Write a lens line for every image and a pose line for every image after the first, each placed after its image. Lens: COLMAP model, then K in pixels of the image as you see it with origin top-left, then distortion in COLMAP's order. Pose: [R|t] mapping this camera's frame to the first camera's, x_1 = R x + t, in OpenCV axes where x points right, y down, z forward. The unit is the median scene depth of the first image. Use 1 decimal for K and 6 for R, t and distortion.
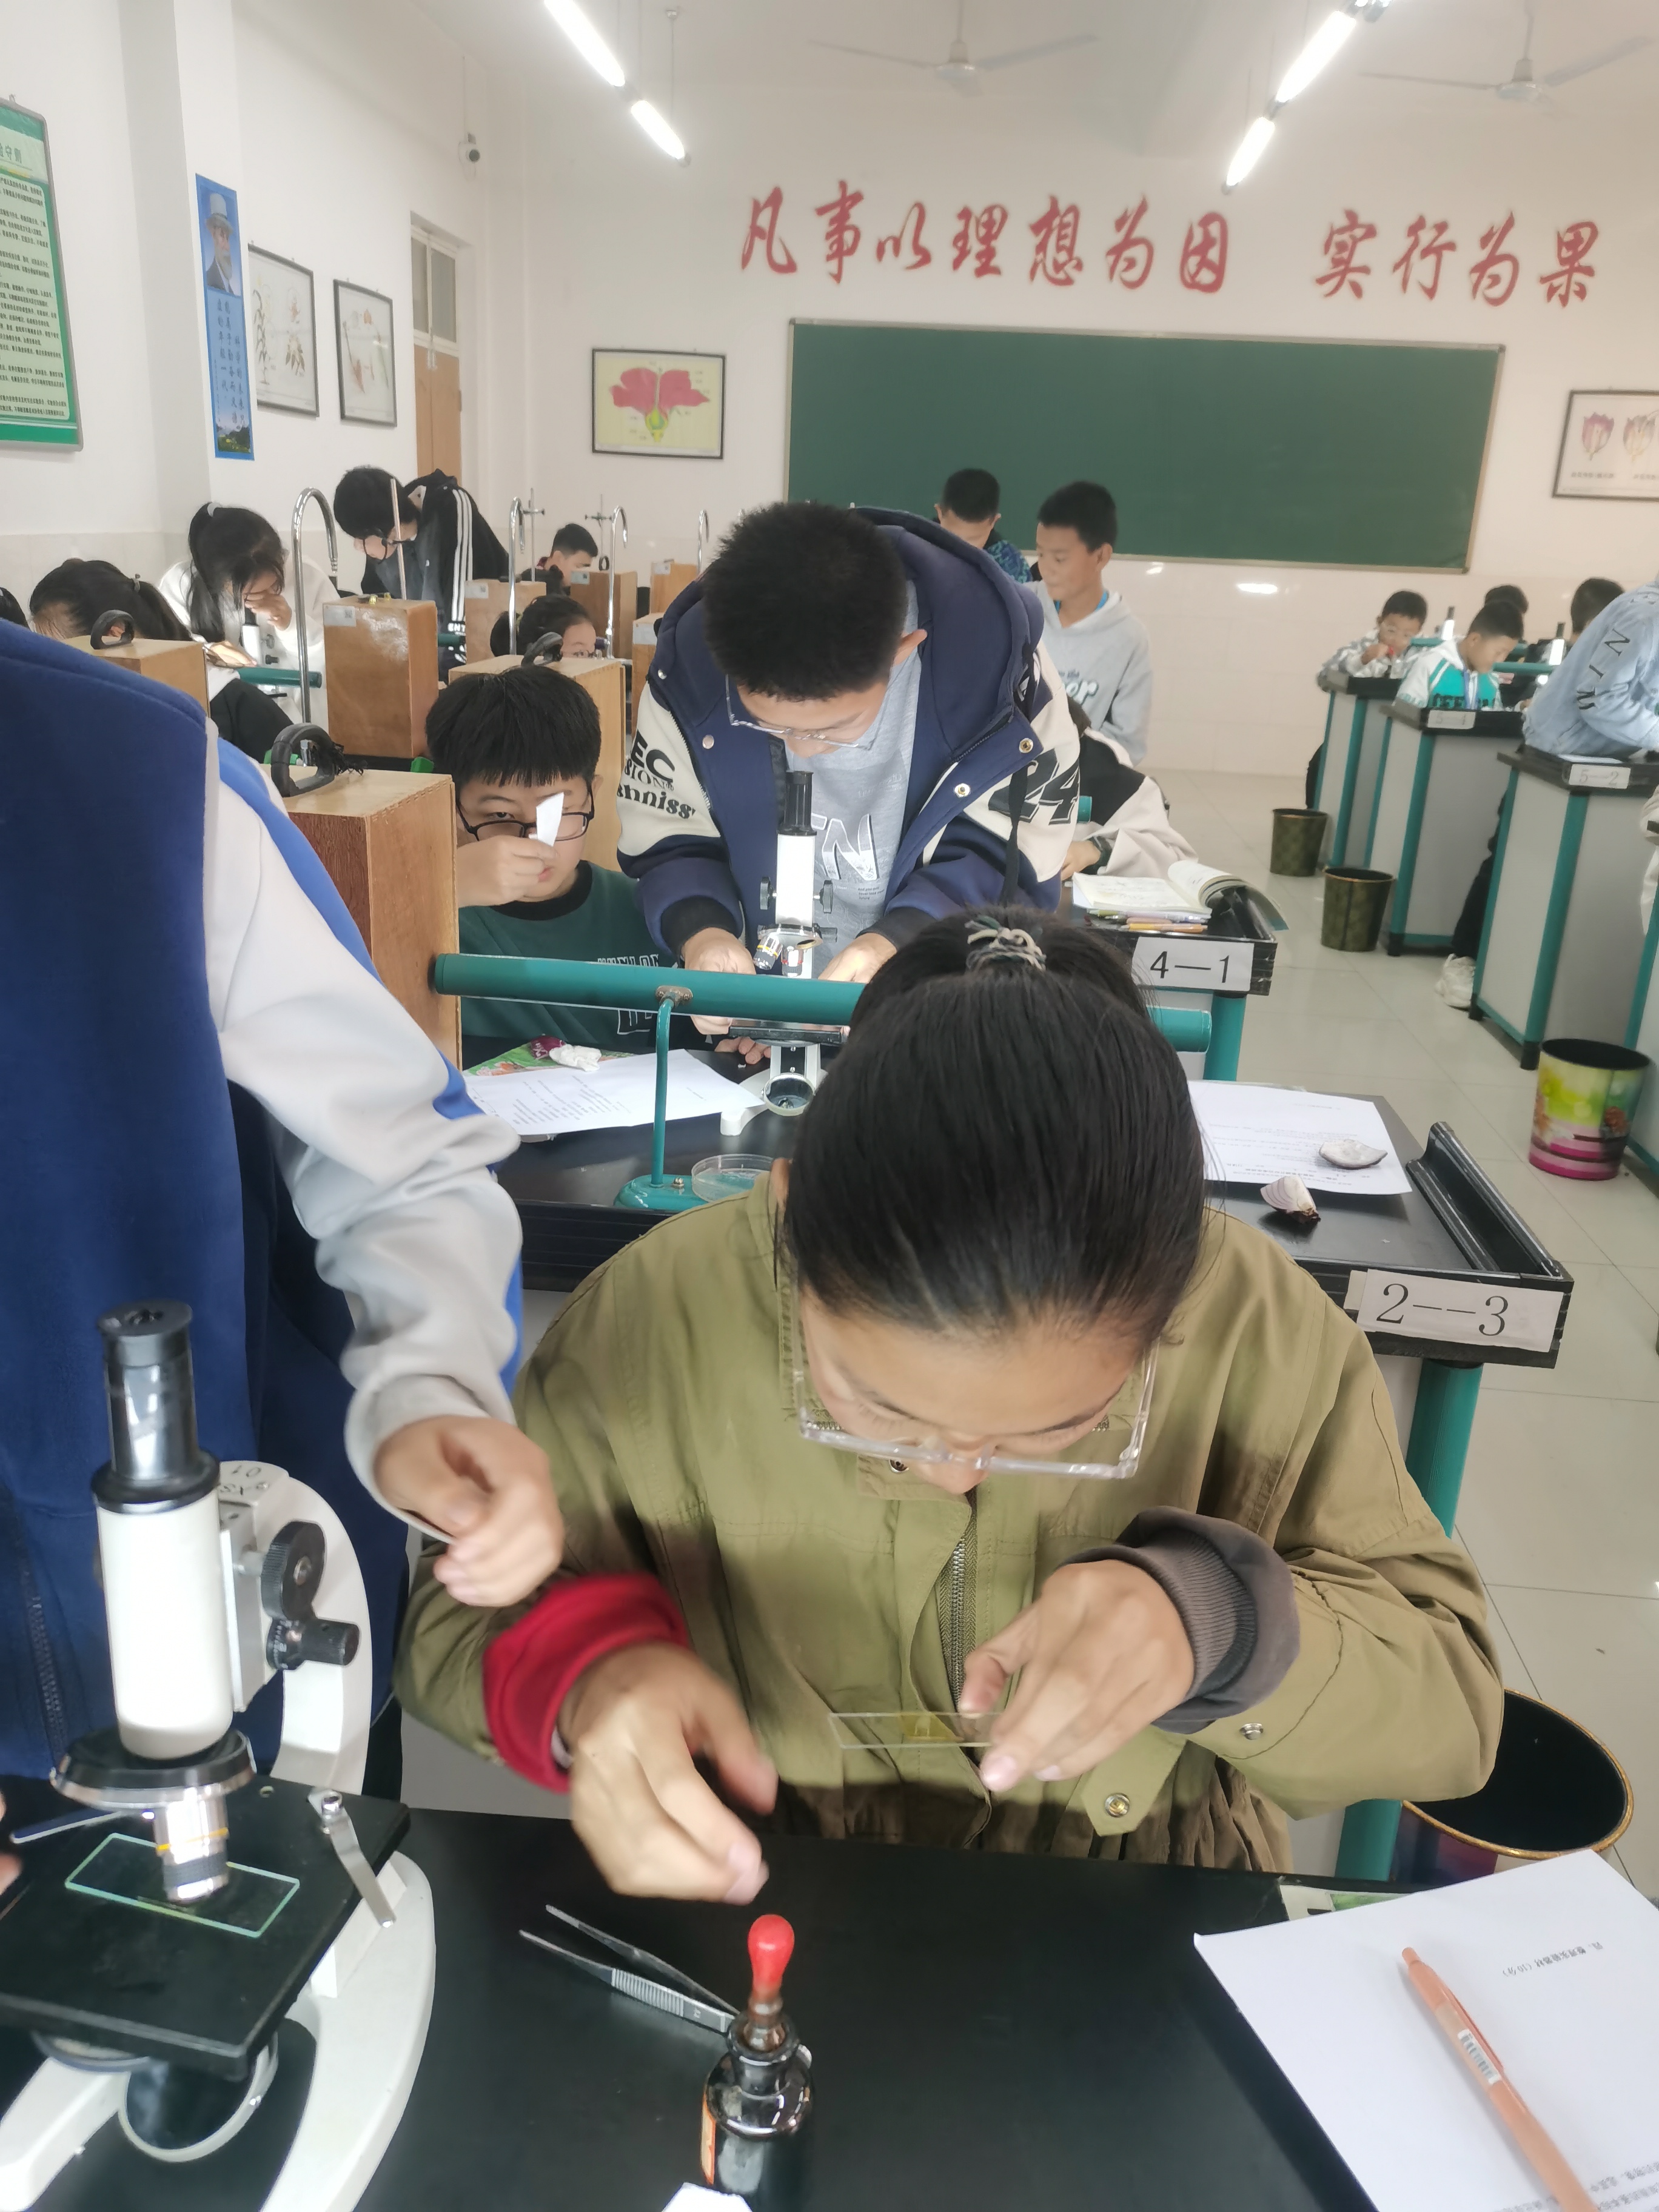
lens RADIAL K [[1721.5, 0, 823.4], [0, 1721.5, 1108.9], [0, 0, 1]] dist [0.046634, -0.033071]
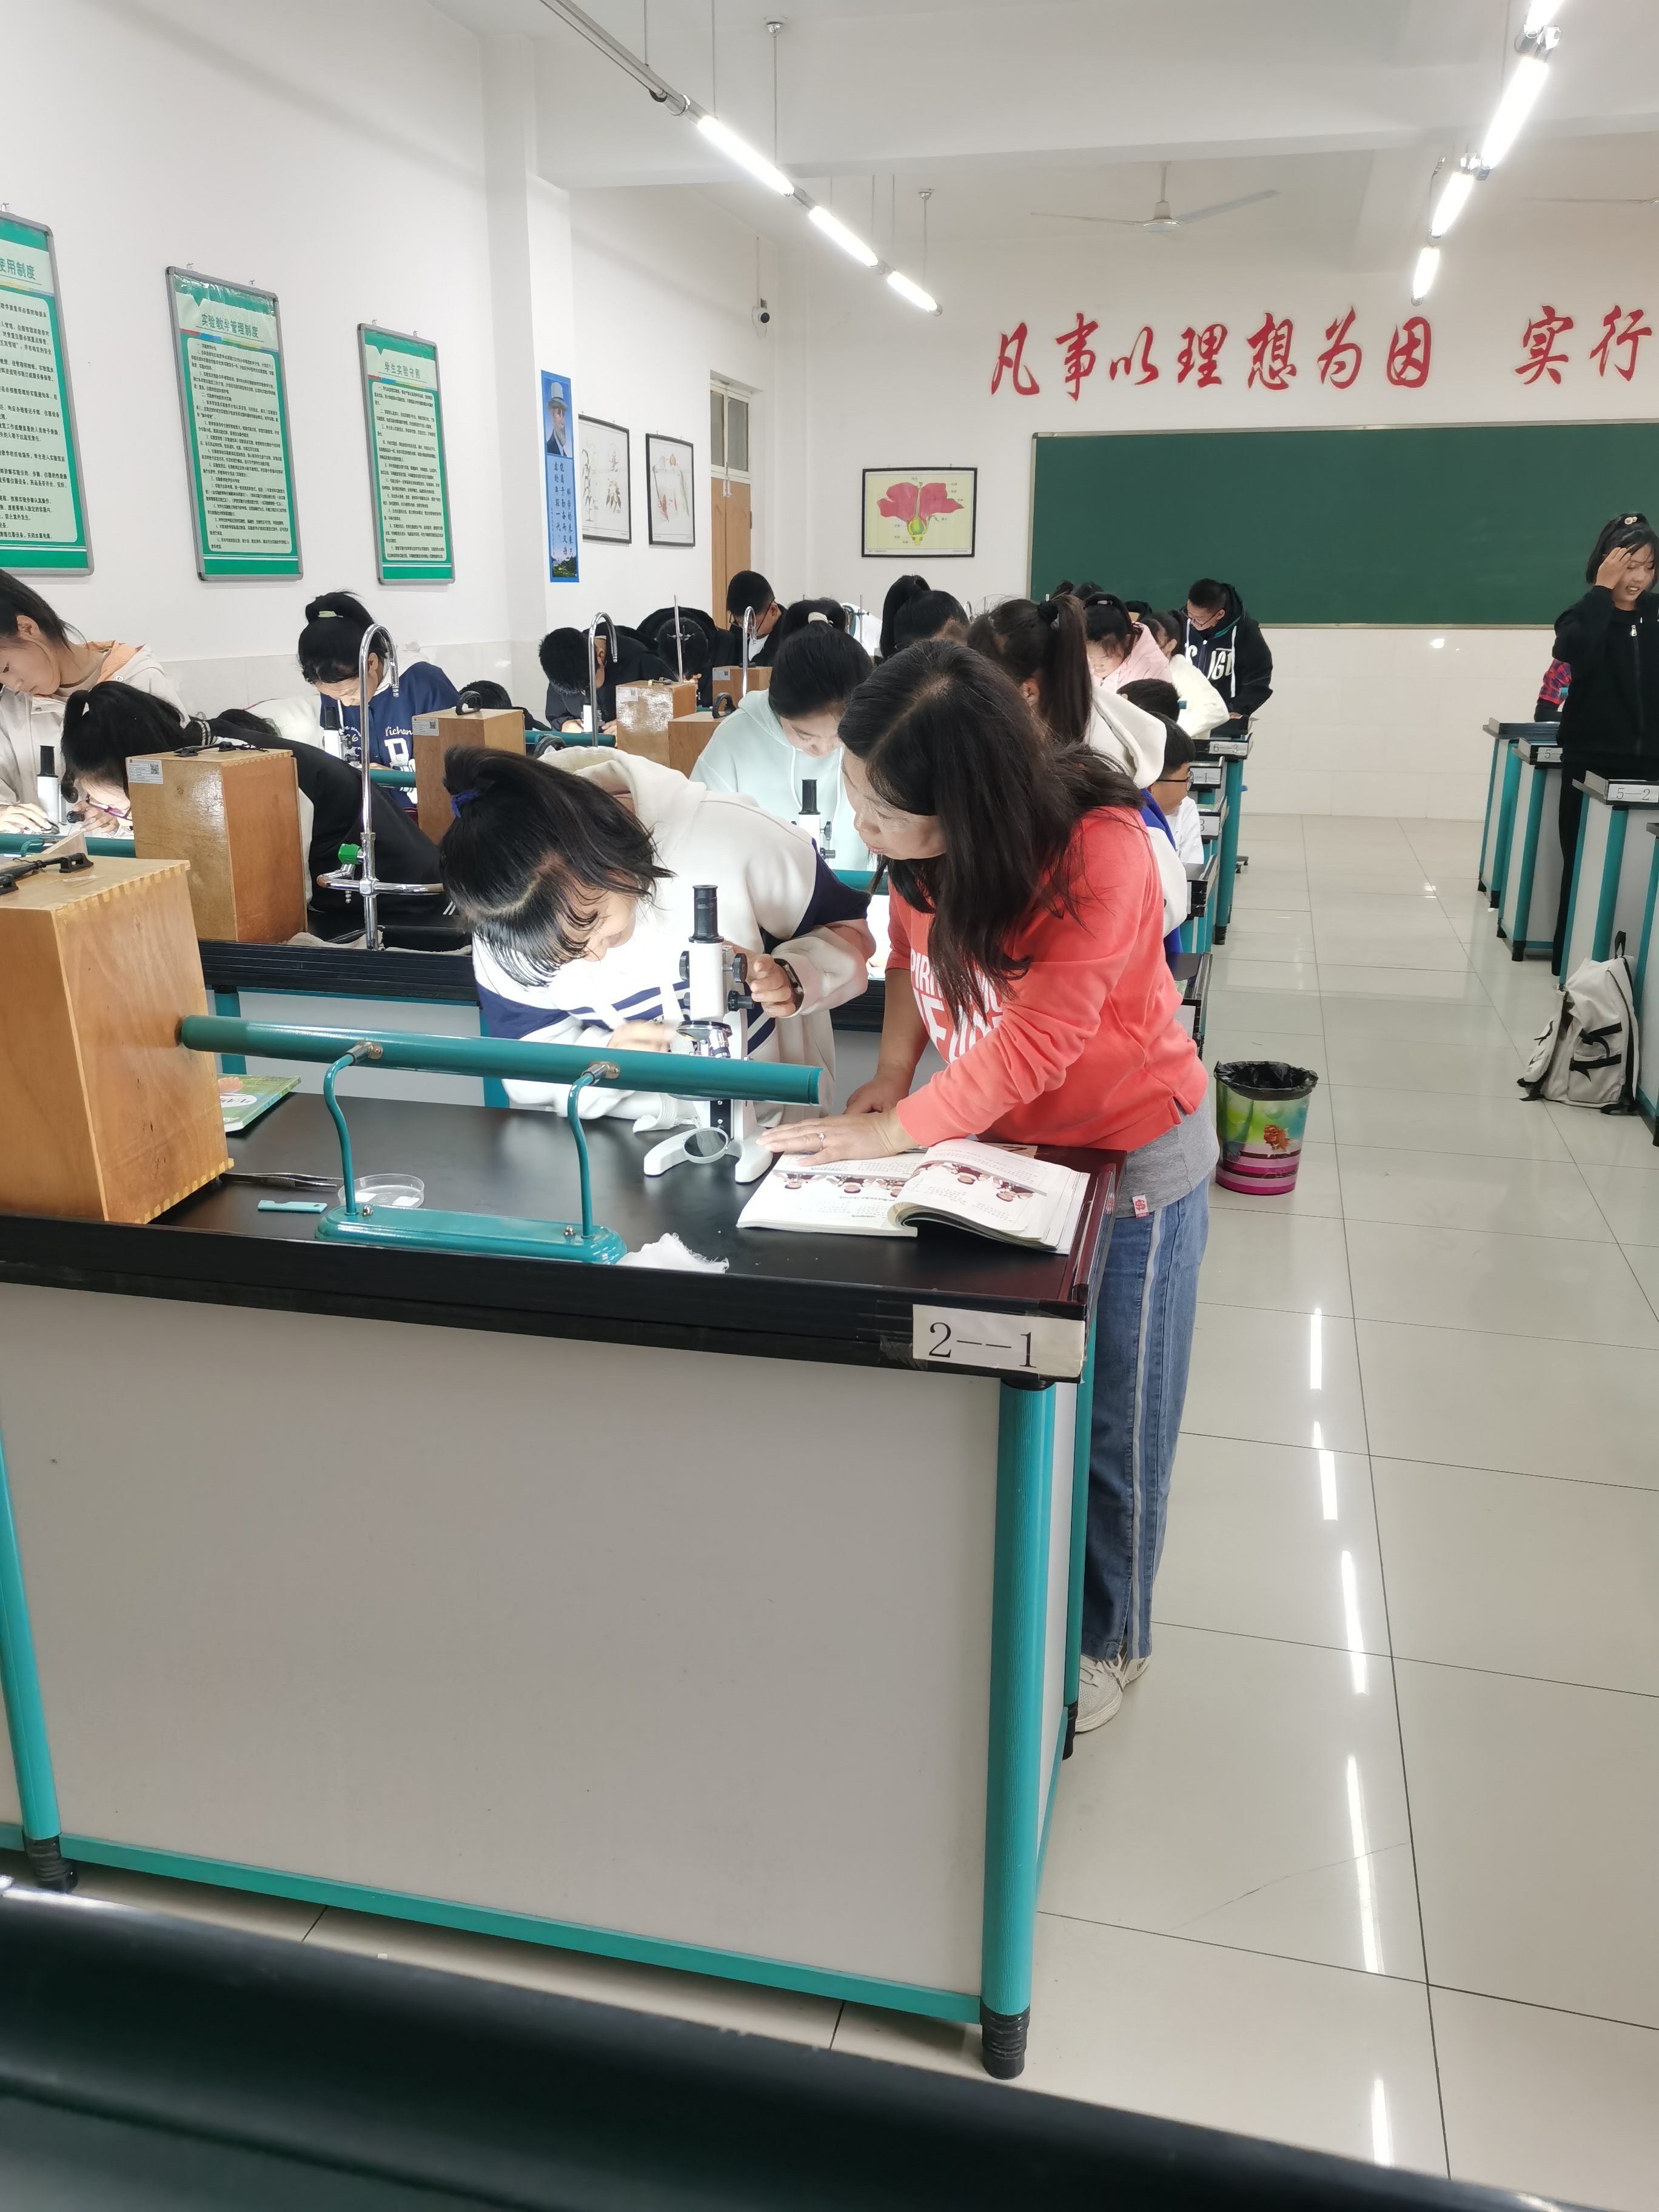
lens RADIAL K [[1721.5, 0, 824.7], [0, 1721.5, 1118.5], [0, 0, 1]] dist [0.046634, -0.033071]
pose [[0.984585, 0.010757, -0.174575, 0.051085], [-0.017722, 0.999106, -0.038388, 0.044498], [0.174006, 0.040890, 0.983895, -0.135886]]
